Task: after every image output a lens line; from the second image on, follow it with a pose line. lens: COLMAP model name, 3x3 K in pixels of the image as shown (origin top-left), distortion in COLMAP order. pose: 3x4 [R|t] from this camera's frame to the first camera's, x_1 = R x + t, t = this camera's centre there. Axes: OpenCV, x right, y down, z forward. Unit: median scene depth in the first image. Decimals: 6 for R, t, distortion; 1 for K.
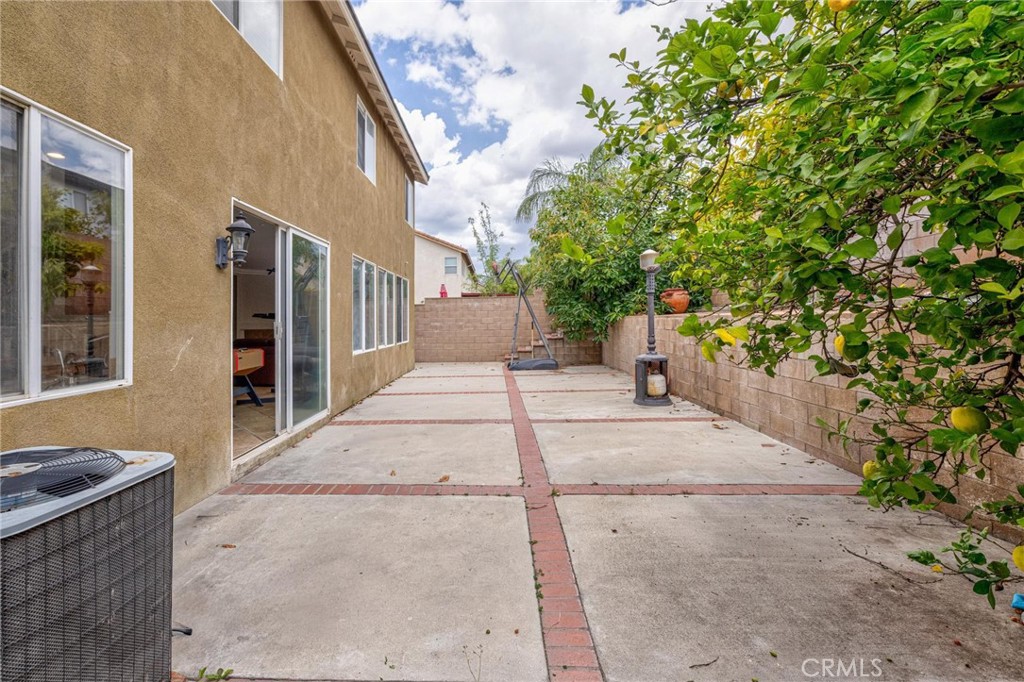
lens RADIAL K [[434.1, 0, 517.6], [0, 434.1, 327.9], [0, 0, 1]] dist [-0.002366, 0.000054]
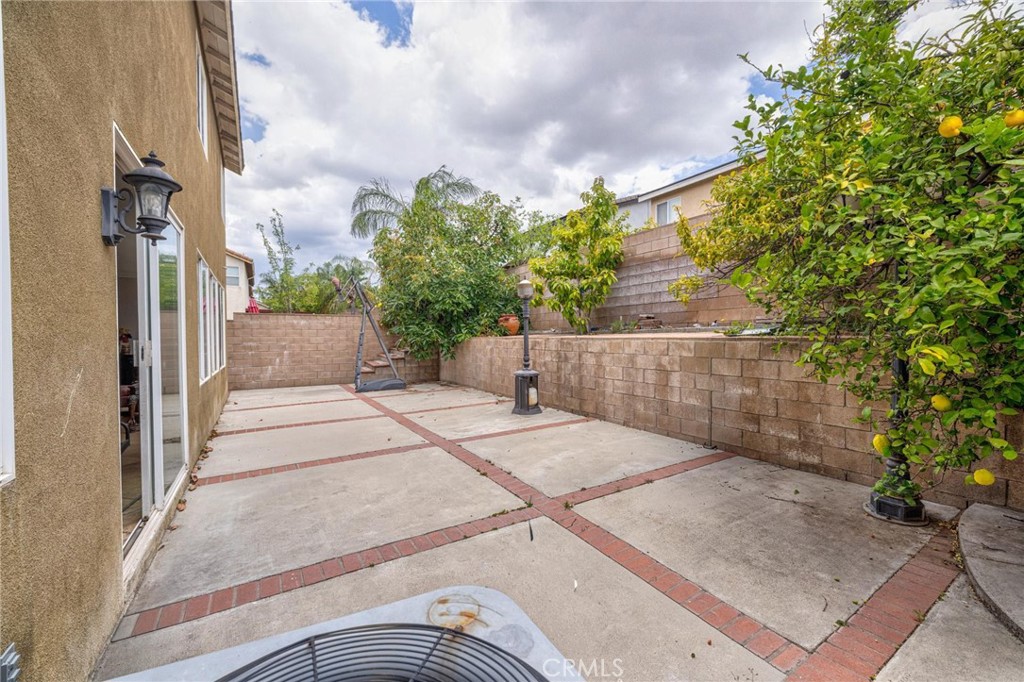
lens RADIAL K [[382.5, 0, 527.4], [0, 382.5, 353.1], [0, 0, 1]] dist [-0.000083, 0.000141]
pose [[0.836179, -0.010982, 0.548346, -0.297267], [0.003249, 0.999881, 0.015072, -0.001338], [-0.548447, -0.010821, 0.836116, 0.168351]]
